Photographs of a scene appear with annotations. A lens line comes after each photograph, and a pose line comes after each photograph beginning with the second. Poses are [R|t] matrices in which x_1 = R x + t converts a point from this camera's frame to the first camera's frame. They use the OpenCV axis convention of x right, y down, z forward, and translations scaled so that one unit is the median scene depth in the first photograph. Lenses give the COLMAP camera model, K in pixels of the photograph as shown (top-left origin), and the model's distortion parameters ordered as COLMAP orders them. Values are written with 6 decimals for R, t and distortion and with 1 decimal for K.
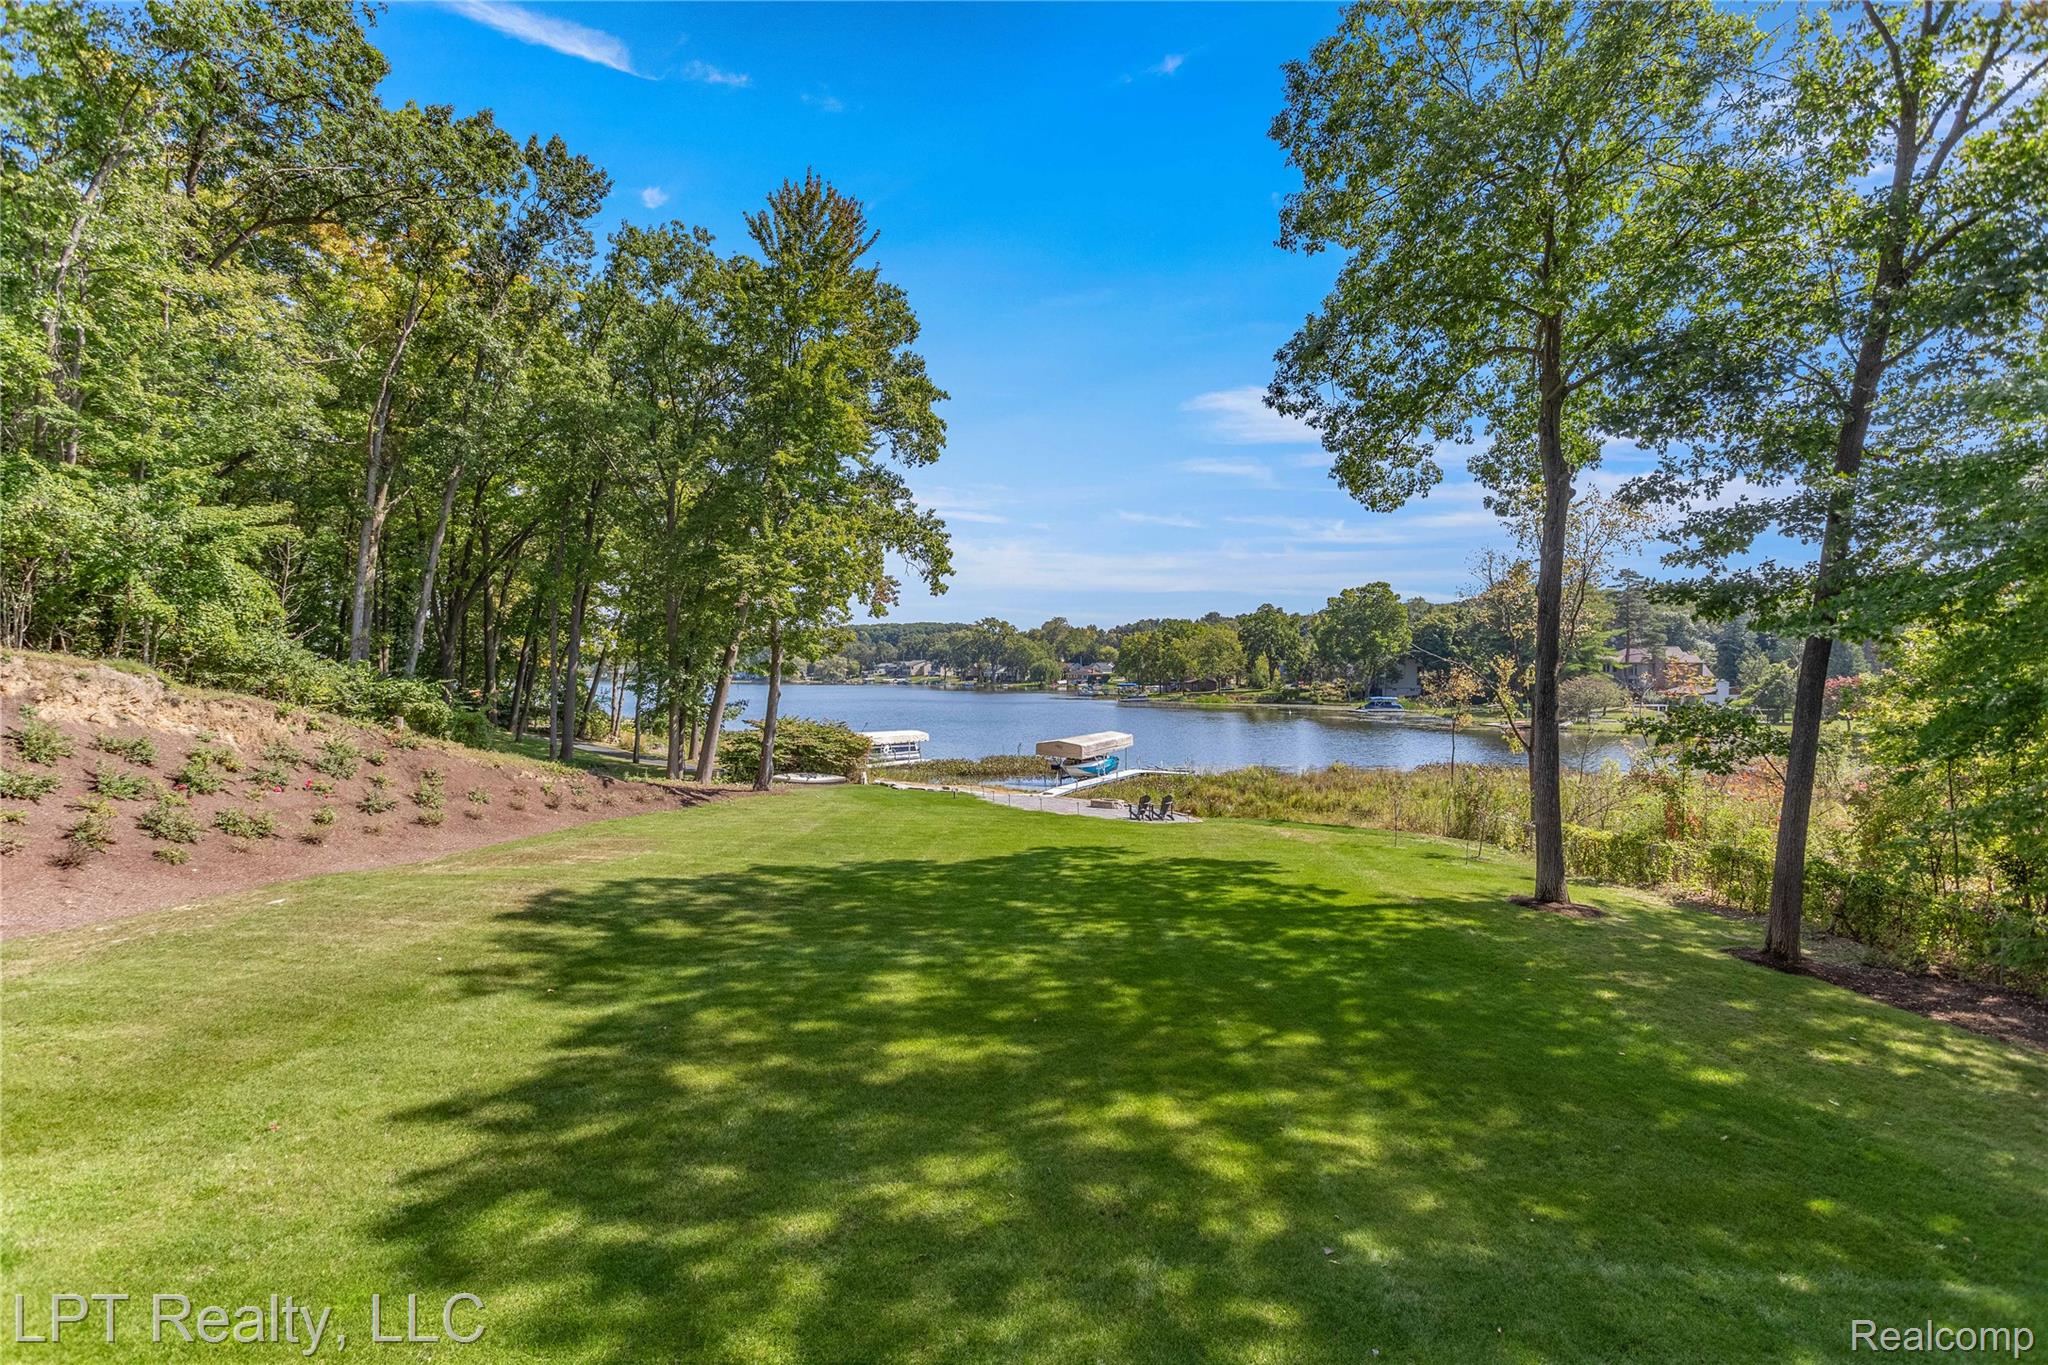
lens RADIAL K [[967.3, 0, 1024.0], [0, 967.3, 682.5], [0, 0, 1]] dist [0.003106, 0.000957]
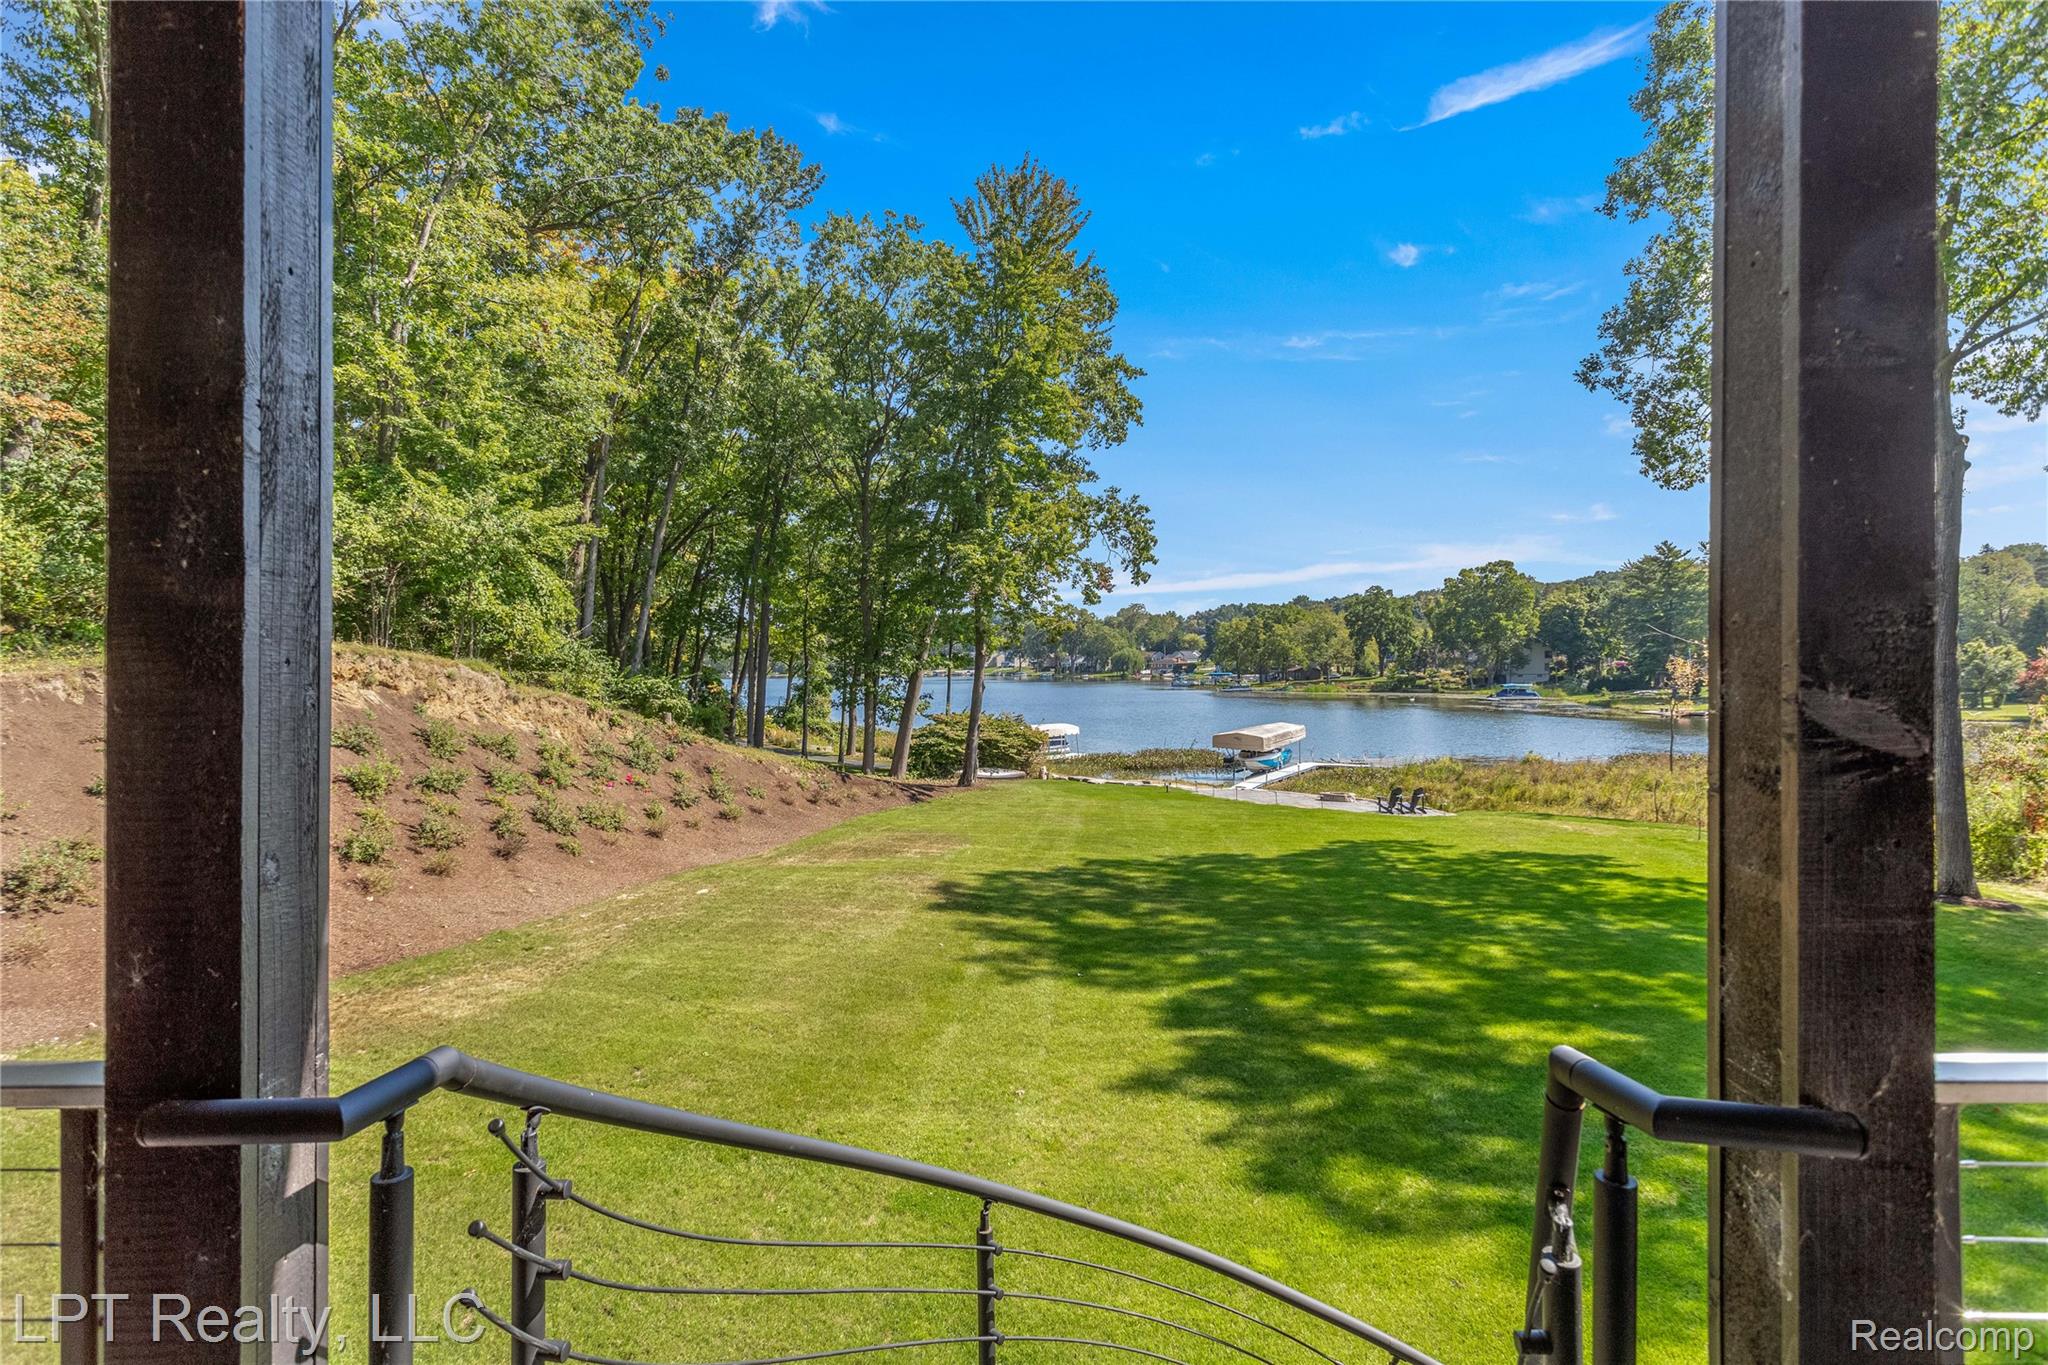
lens RADIAL K [[1018.1, 0, 1041.1], [0, 1018.1, 663.0], [0, 0, 1]] dist [0.002243, 0.000768]
pose [[0.998253, -0.011589, -0.057937, -0.154722], [0.011016, 0.999887, -0.010212, -0.000874], [0.058049, 0.009556, 0.998268, -0.027285]]
